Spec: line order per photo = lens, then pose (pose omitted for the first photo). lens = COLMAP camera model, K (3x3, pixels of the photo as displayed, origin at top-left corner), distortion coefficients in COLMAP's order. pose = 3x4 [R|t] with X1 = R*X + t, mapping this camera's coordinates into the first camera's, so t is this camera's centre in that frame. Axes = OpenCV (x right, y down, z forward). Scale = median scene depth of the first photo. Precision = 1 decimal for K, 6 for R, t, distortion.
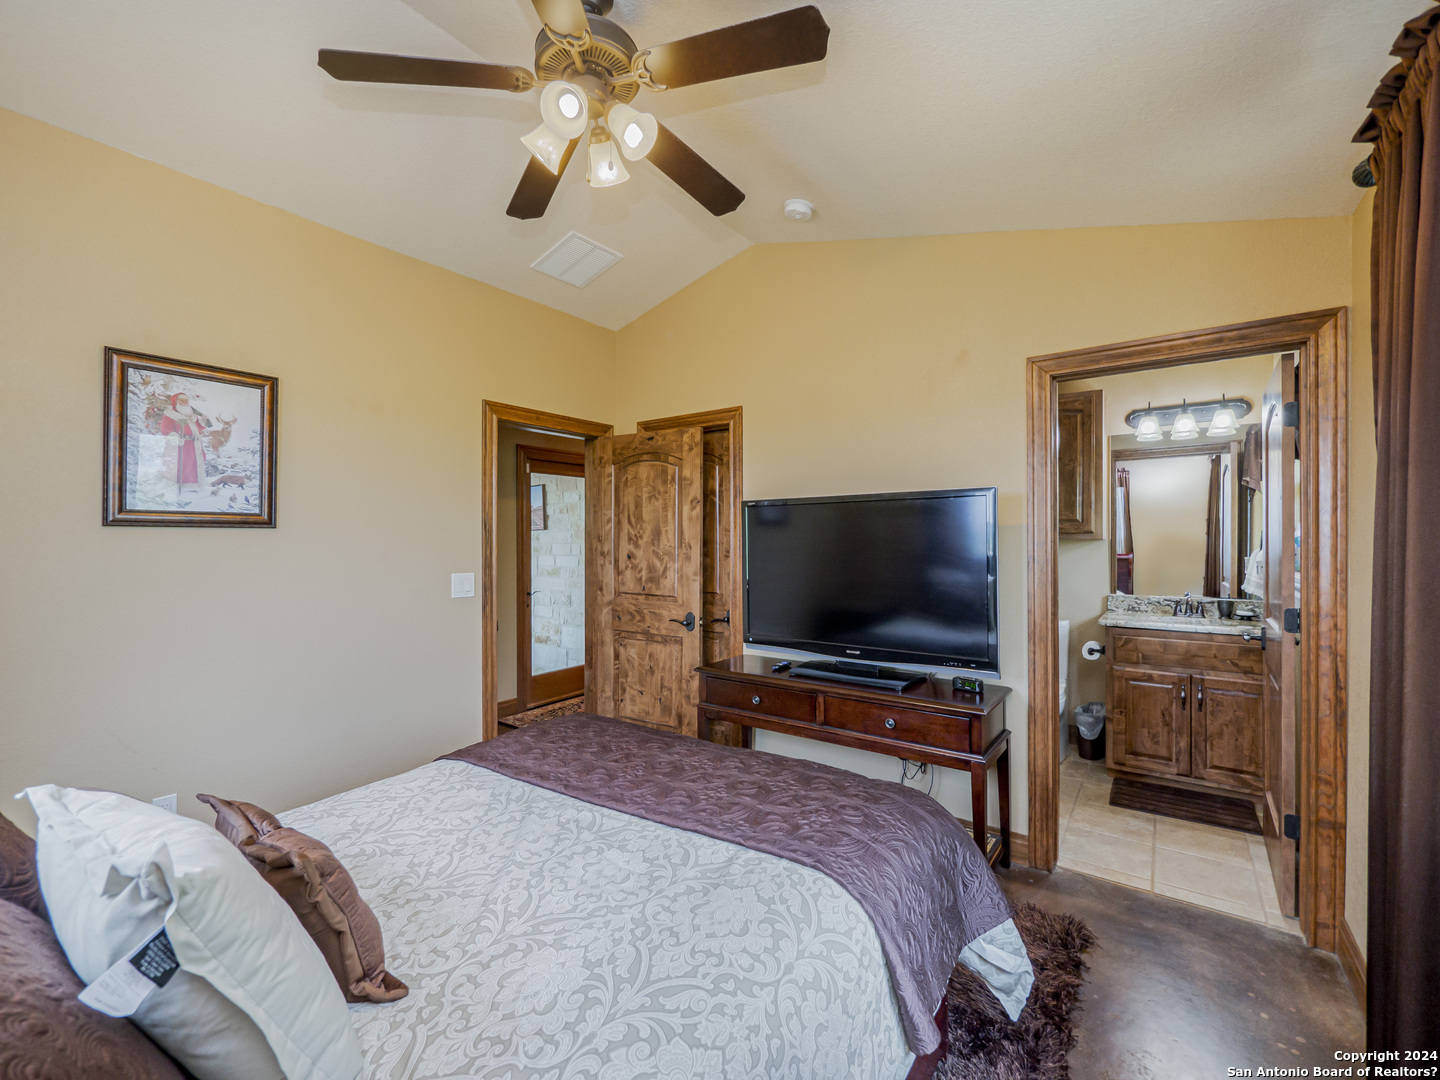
lens RADIAL K [[620.6, 0, 720.0], [0, 620.6, 540.0], [0, 0, 1]] dist [-0.000552, -0.000063]
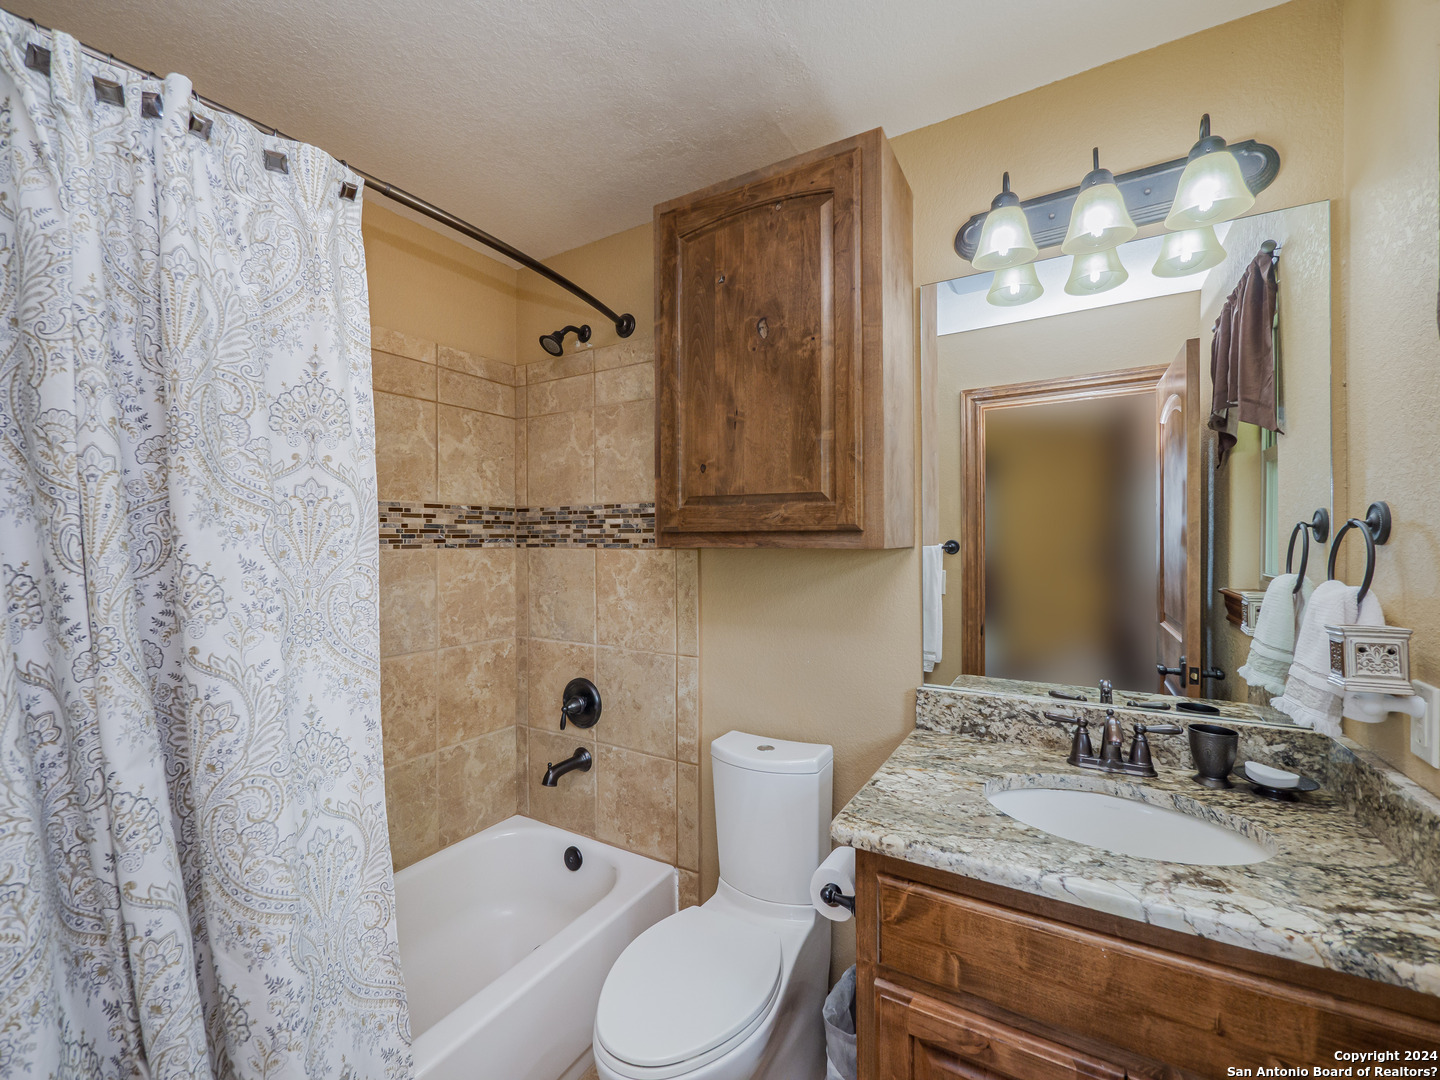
lens RADIAL K [[620.6, 0, 720.0], [0, 620.6, 540.0], [0, 0, 1]] dist [-0.000552, -0.000063]
pose [[0.994331, 0.005089, 0.106210, 0.502817], [-0.003866, 0.999924, -0.011711, -0.002283], [-0.106262, 0.011234, 0.994275, 0.678960]]
